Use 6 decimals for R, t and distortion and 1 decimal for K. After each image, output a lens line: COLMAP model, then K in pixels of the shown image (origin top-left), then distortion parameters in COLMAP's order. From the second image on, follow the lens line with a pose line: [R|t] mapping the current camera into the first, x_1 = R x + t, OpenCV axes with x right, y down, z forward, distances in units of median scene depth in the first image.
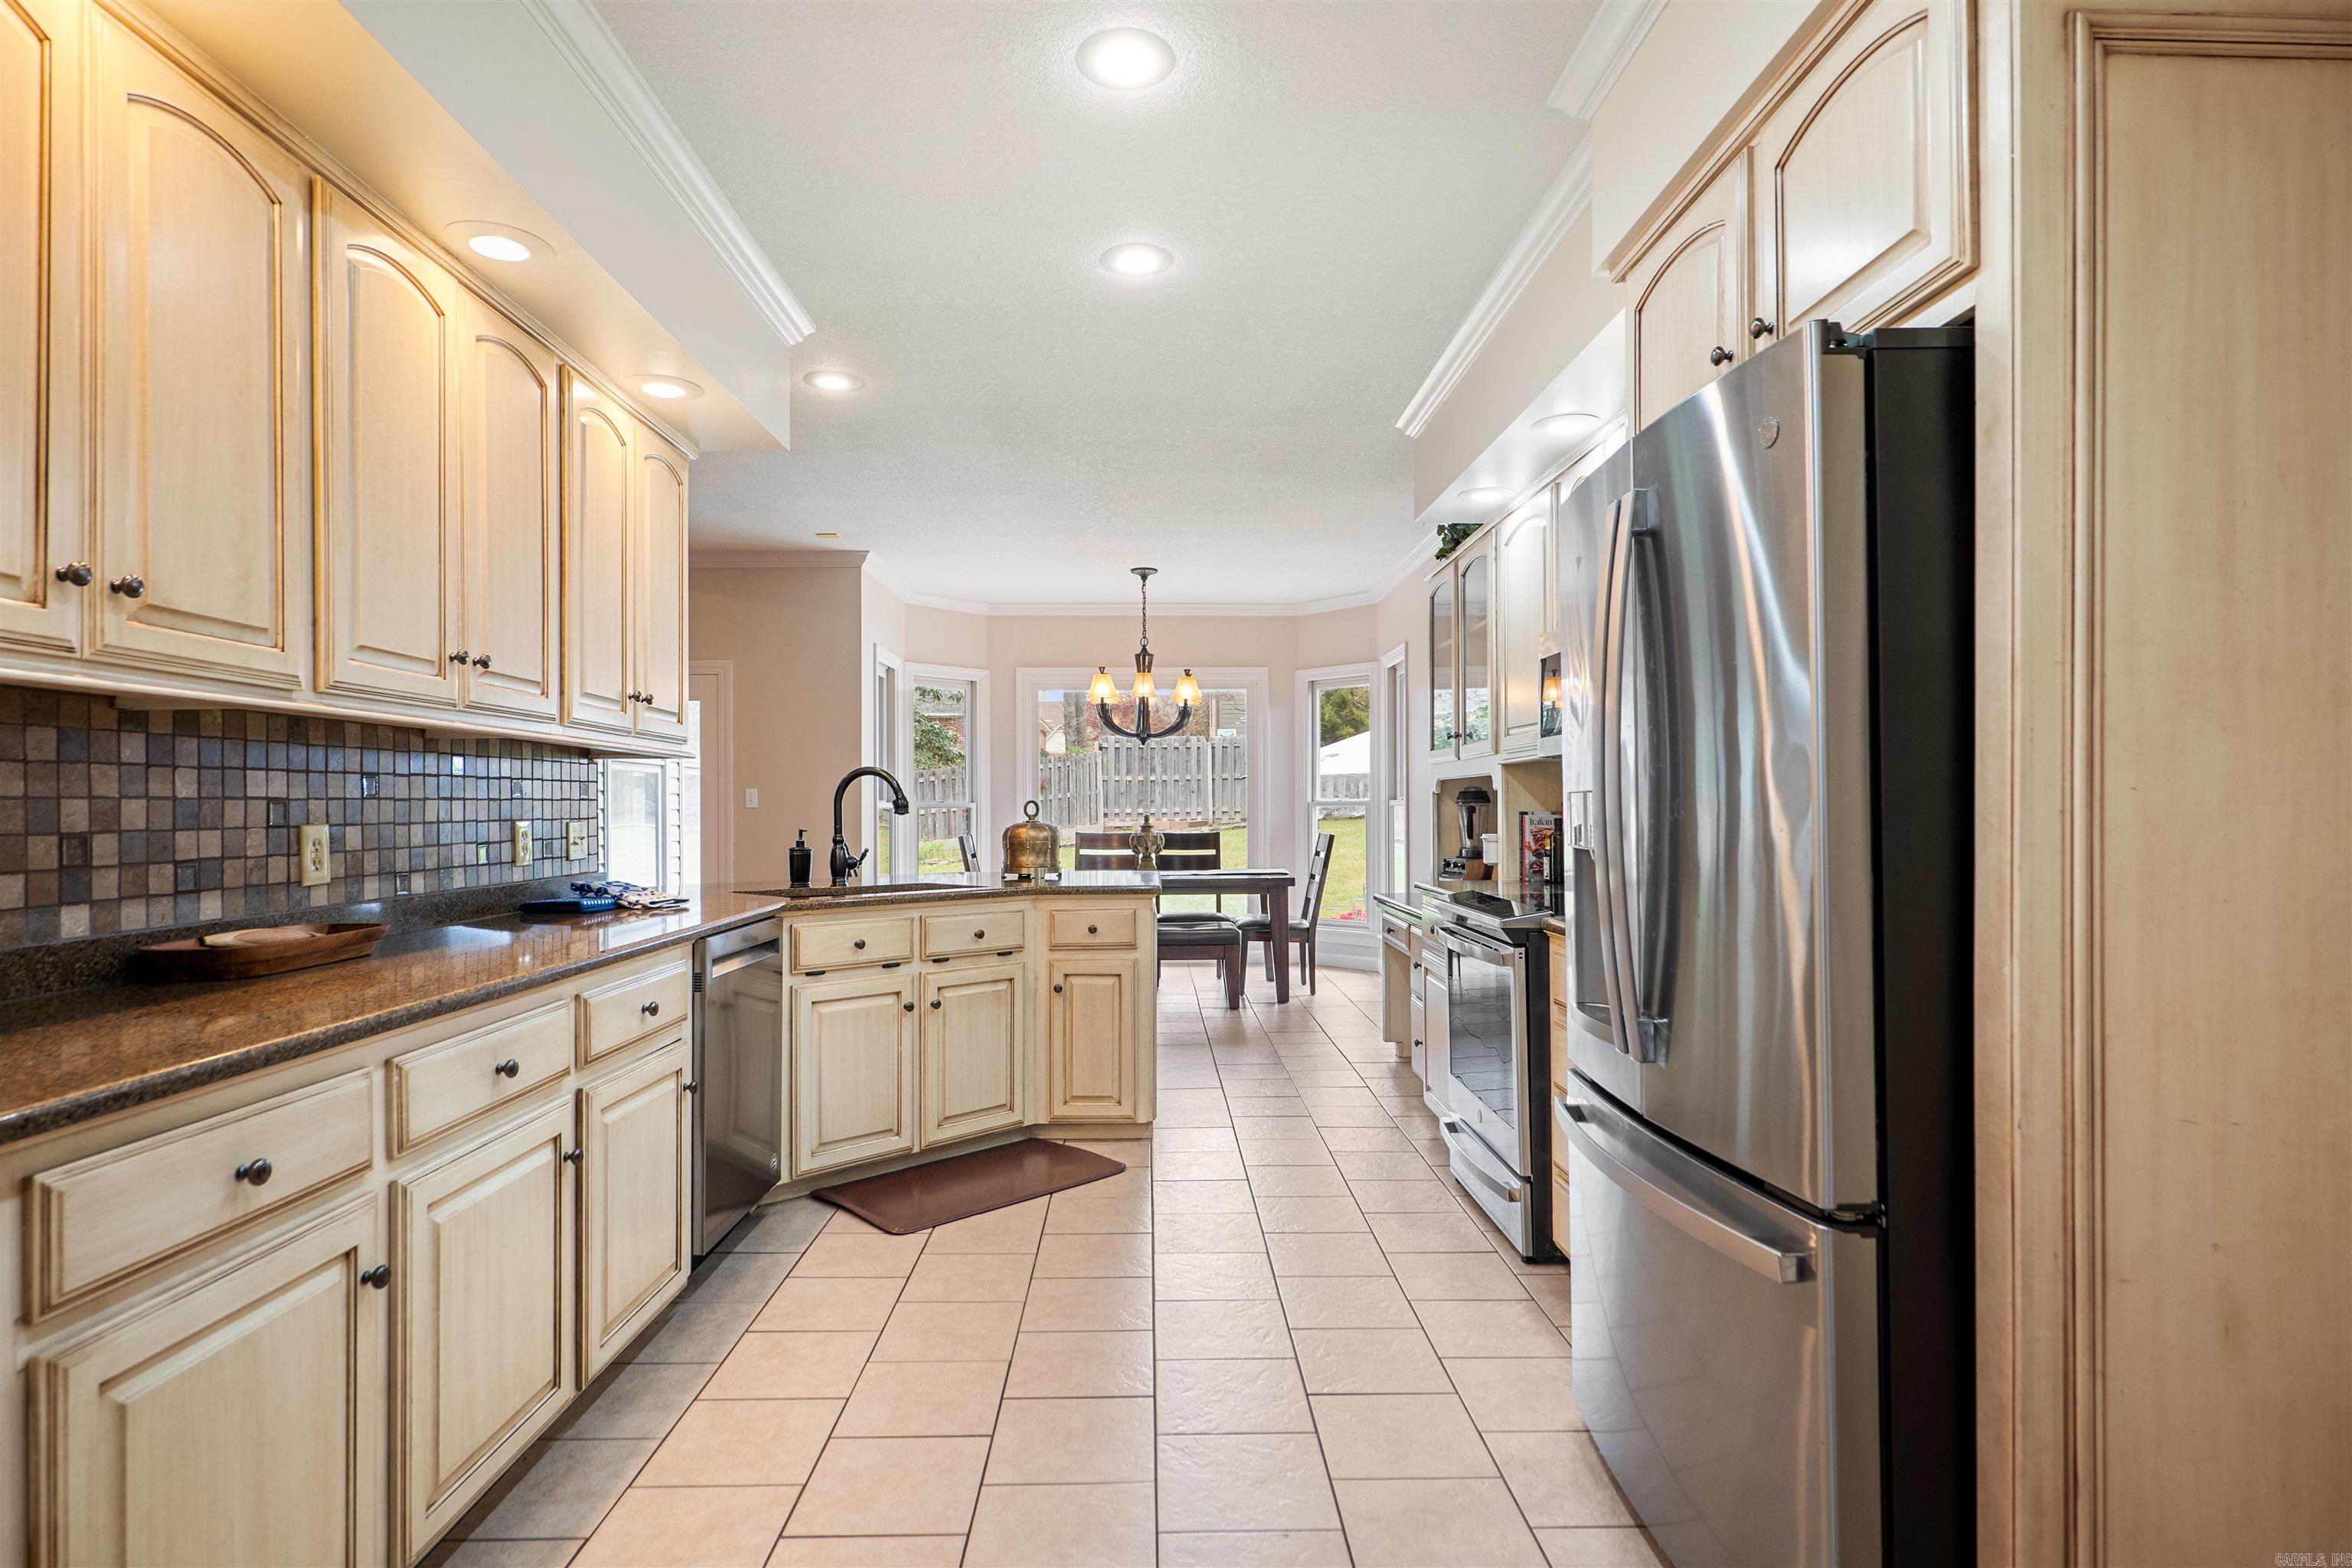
lens RADIAL K [[1218.0, 0, 1181.3], [0, 1218.0, 800.6], [0, 0, 1]] dist [-0.001437, 0.004142]
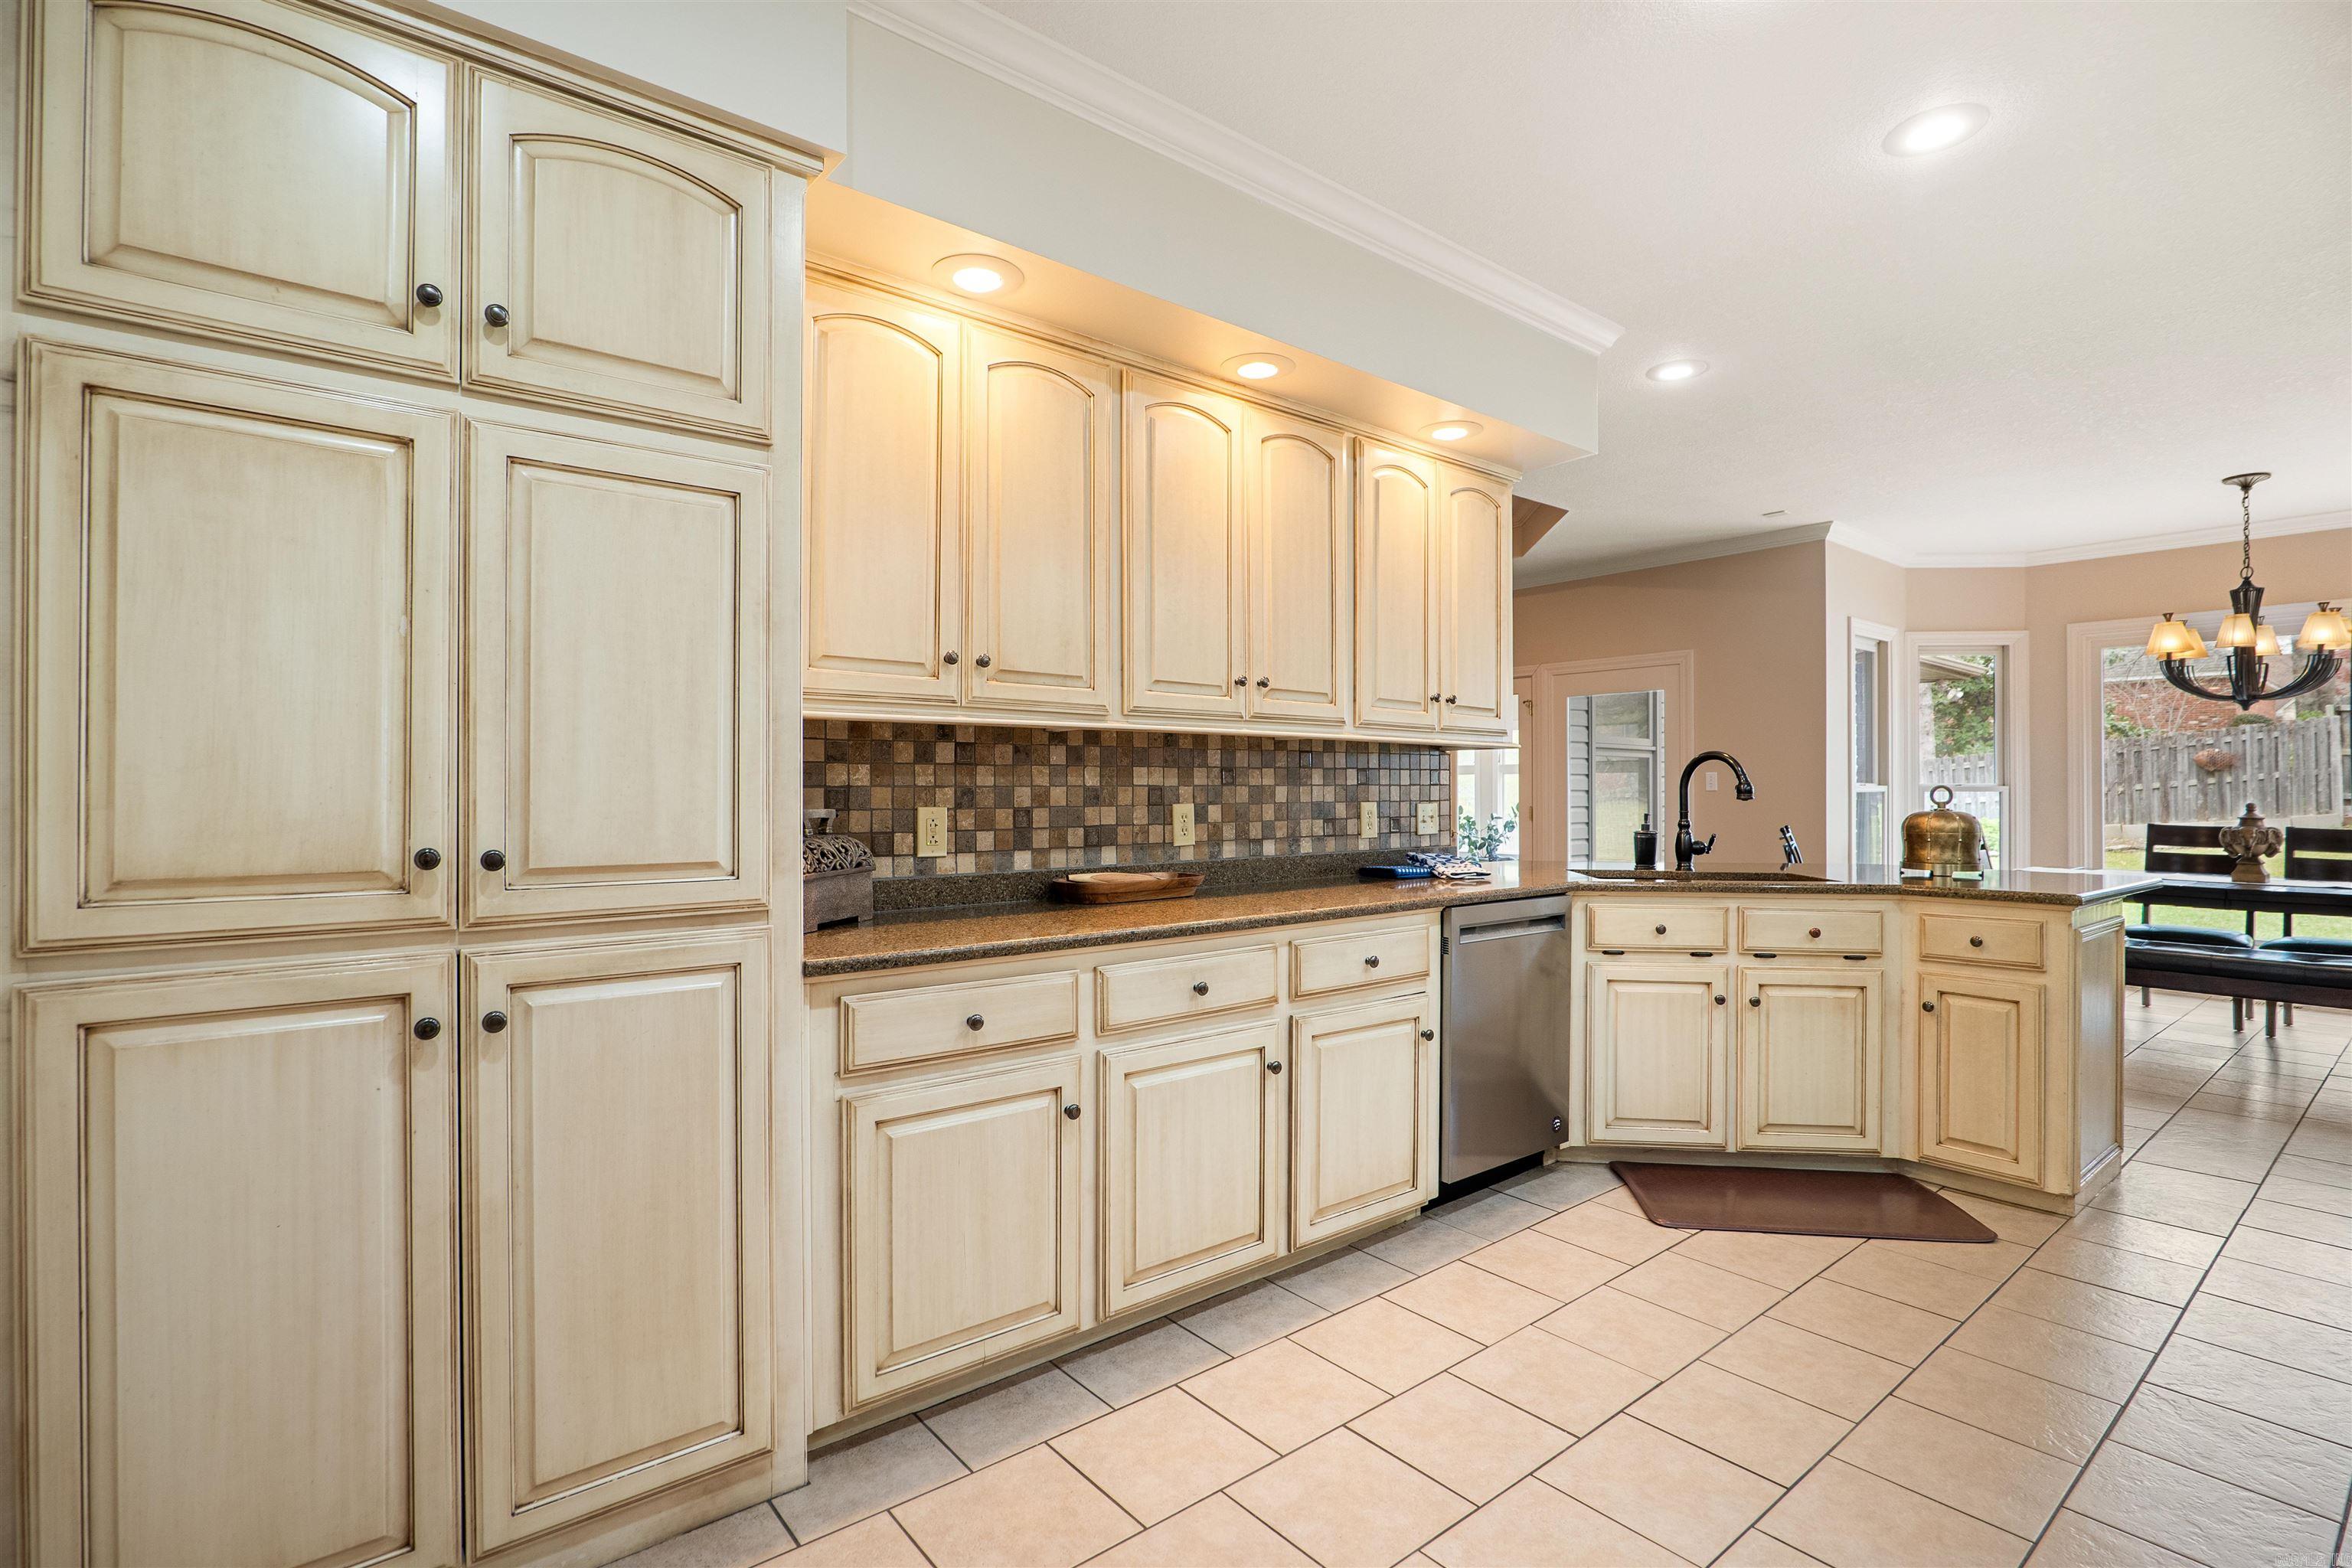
lens RADIAL K [[1110.5, 0, 1165.4], [0, 1110.5, 783.8], [0, 0, 1]] dist [-0.018612, 0.005677]
pose [[0.604880, 0.000929, -0.796316, 0.209880], [0.001067, 0.999997, 0.001977, -0.004319], [0.796316, -0.002045, 0.604877, 0.120129]]
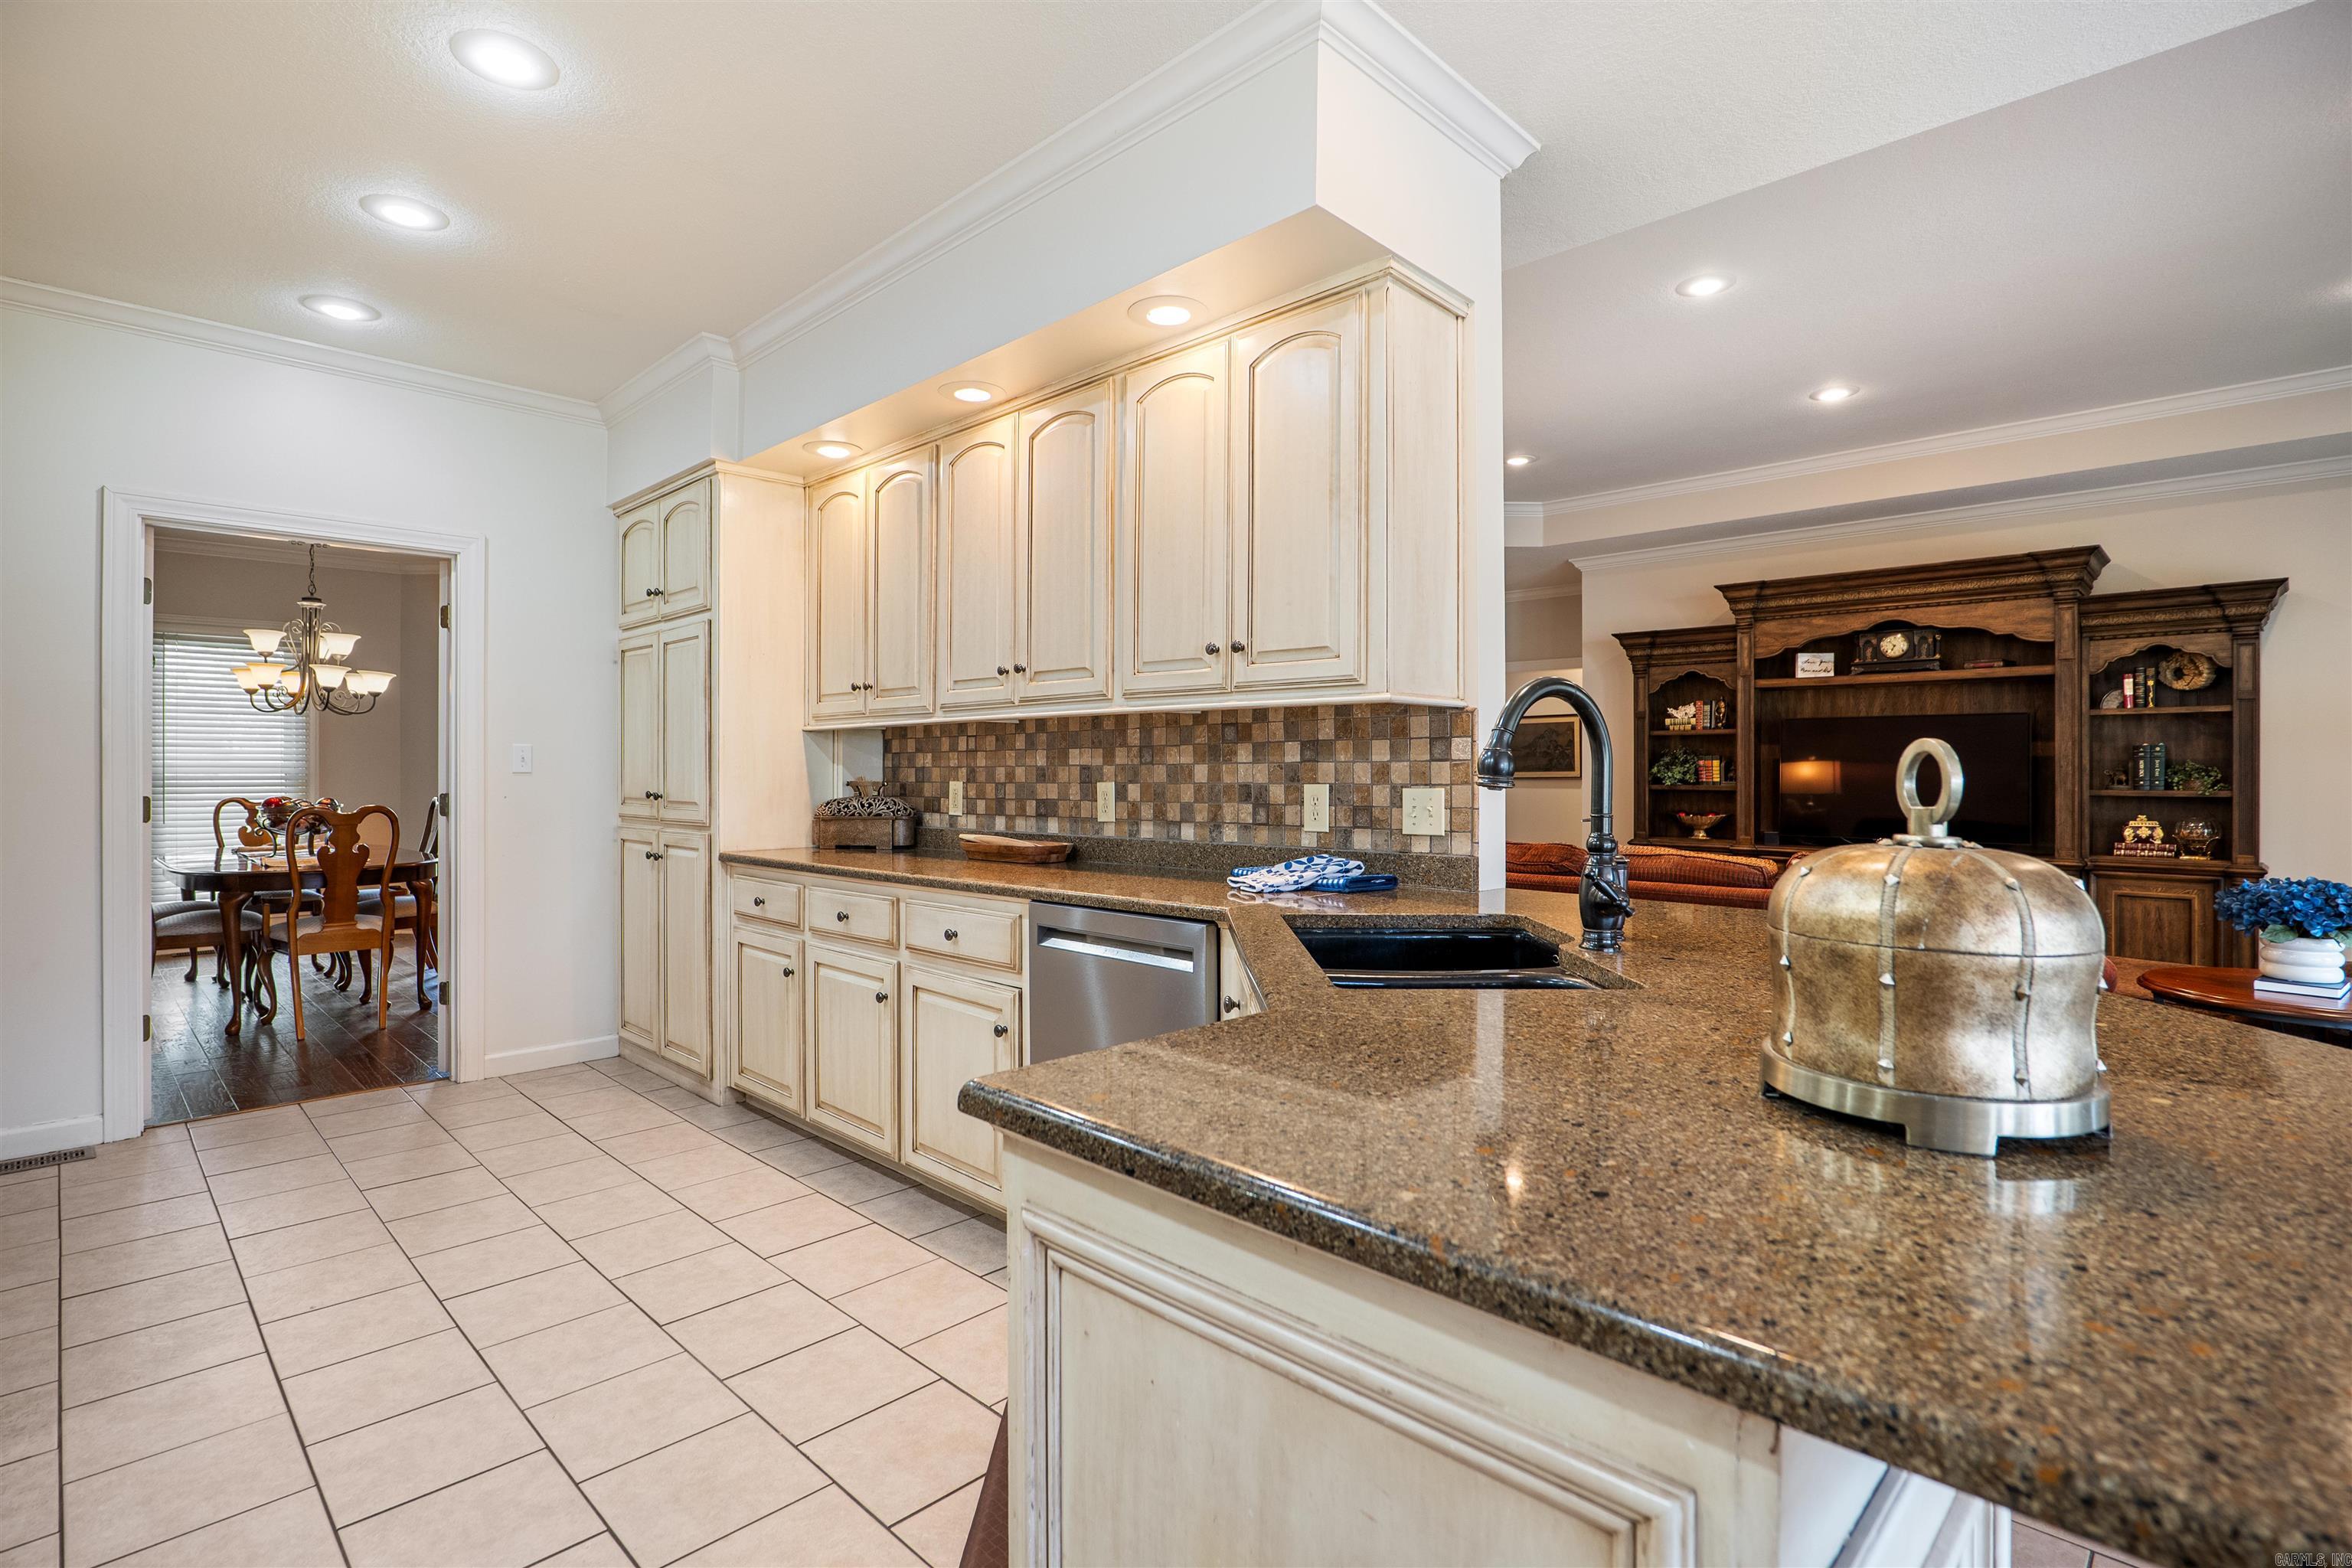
lens RADIAL K [[1110.5, 0, 1176.2], [0, 1110.5, 775.5], [0, 0, 1]] dist [-0.018612, 0.005677]
pose [[-0.718678, 0.008640, -0.695289, 0.123727], [0.007875, 0.999960, 0.004287, 0.003892], [0.695298, -0.002394, -0.718717, 1.330135]]
